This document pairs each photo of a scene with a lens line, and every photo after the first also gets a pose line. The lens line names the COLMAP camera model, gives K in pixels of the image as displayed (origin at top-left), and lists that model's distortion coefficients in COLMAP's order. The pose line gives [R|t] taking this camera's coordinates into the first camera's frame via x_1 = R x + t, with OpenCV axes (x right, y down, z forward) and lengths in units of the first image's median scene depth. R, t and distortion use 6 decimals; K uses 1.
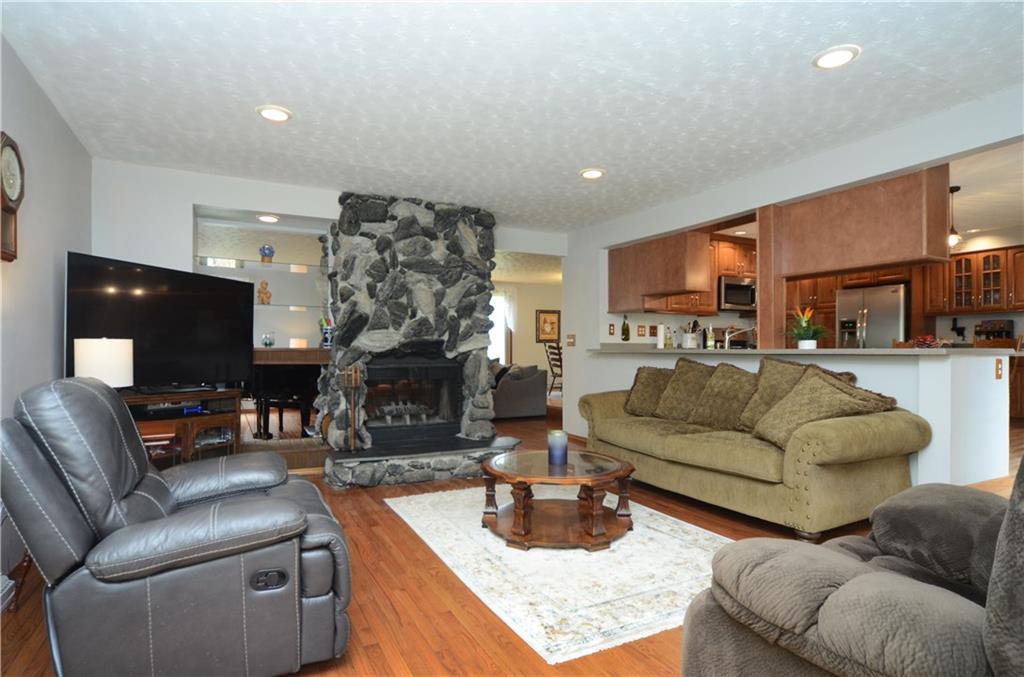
lens RADIAL K [[548.0, 0, 510.1], [0, 548.0, 347.7], [0, 0, 1]] dist [-0.014006, 0.000032]
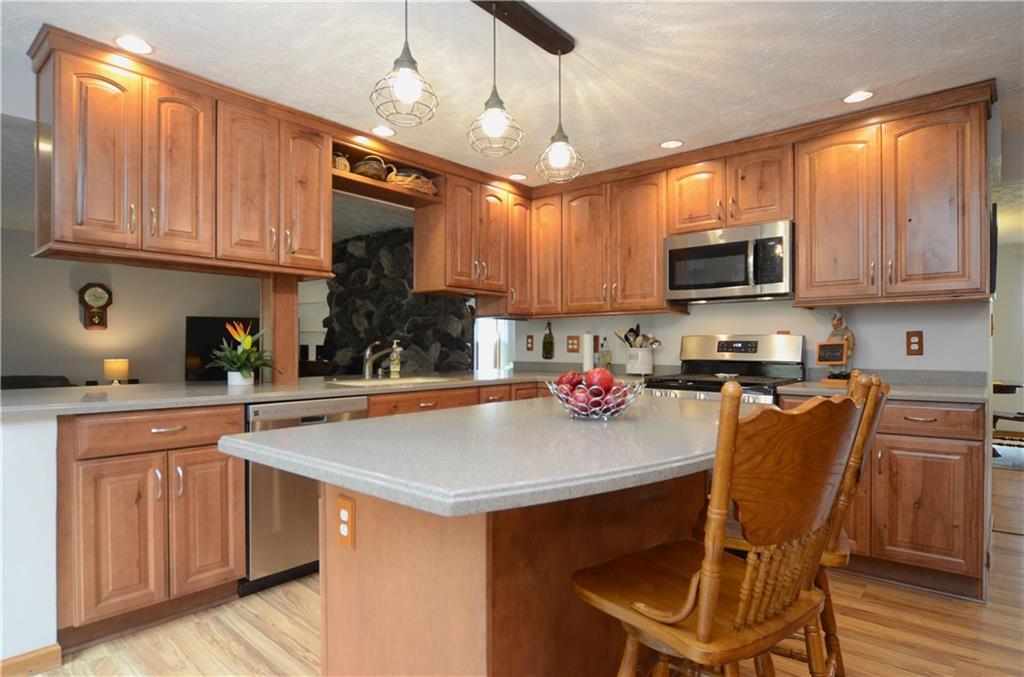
lens RADIAL K [[548.0, 0, 510.1], [0, 548.0, 347.7], [0, 0, 1]] dist [-0.014006, 0.000032]
pose [[0.366893, 0.001861, -0.930261, 0.815202], [0.000887, 0.999997, 0.002350, -0.027242], [0.930263, -0.001688, 0.366891, 0.670097]]
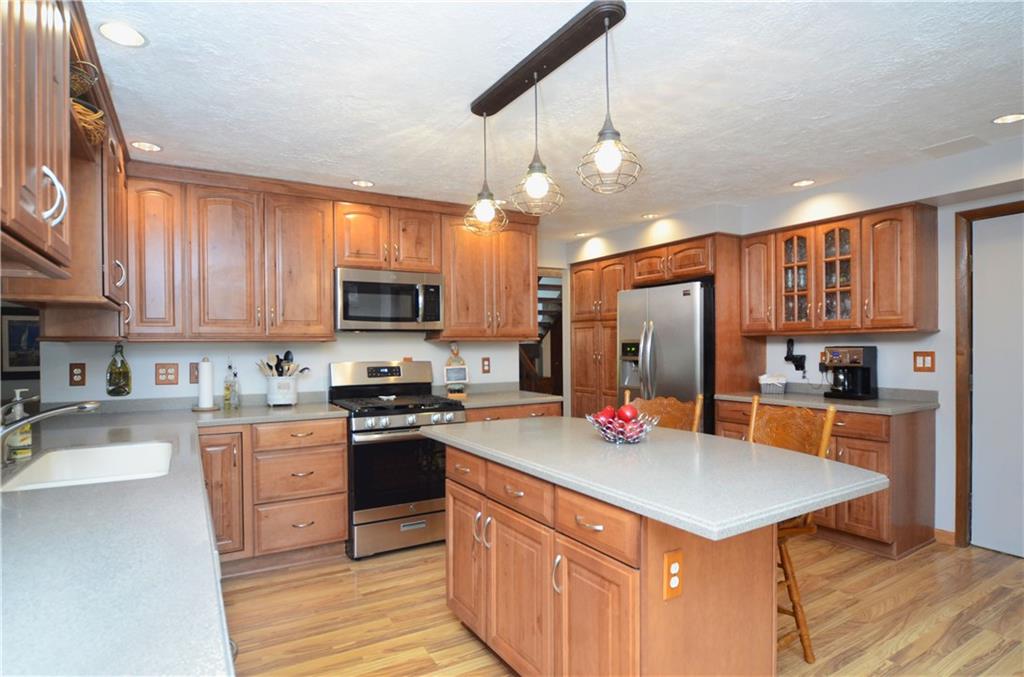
lens RADIAL K [[548.0, 0, 510.1], [0, 548.0, 347.7], [0, 0, 1]] dist [-0.014006, 0.000032]
pose [[0.998552, -0.006987, 0.053336, 0.523545], [0.006672, 0.999959, 0.006092, -0.055012], [-0.053376, -0.005728, 0.998558, 0.462541]]
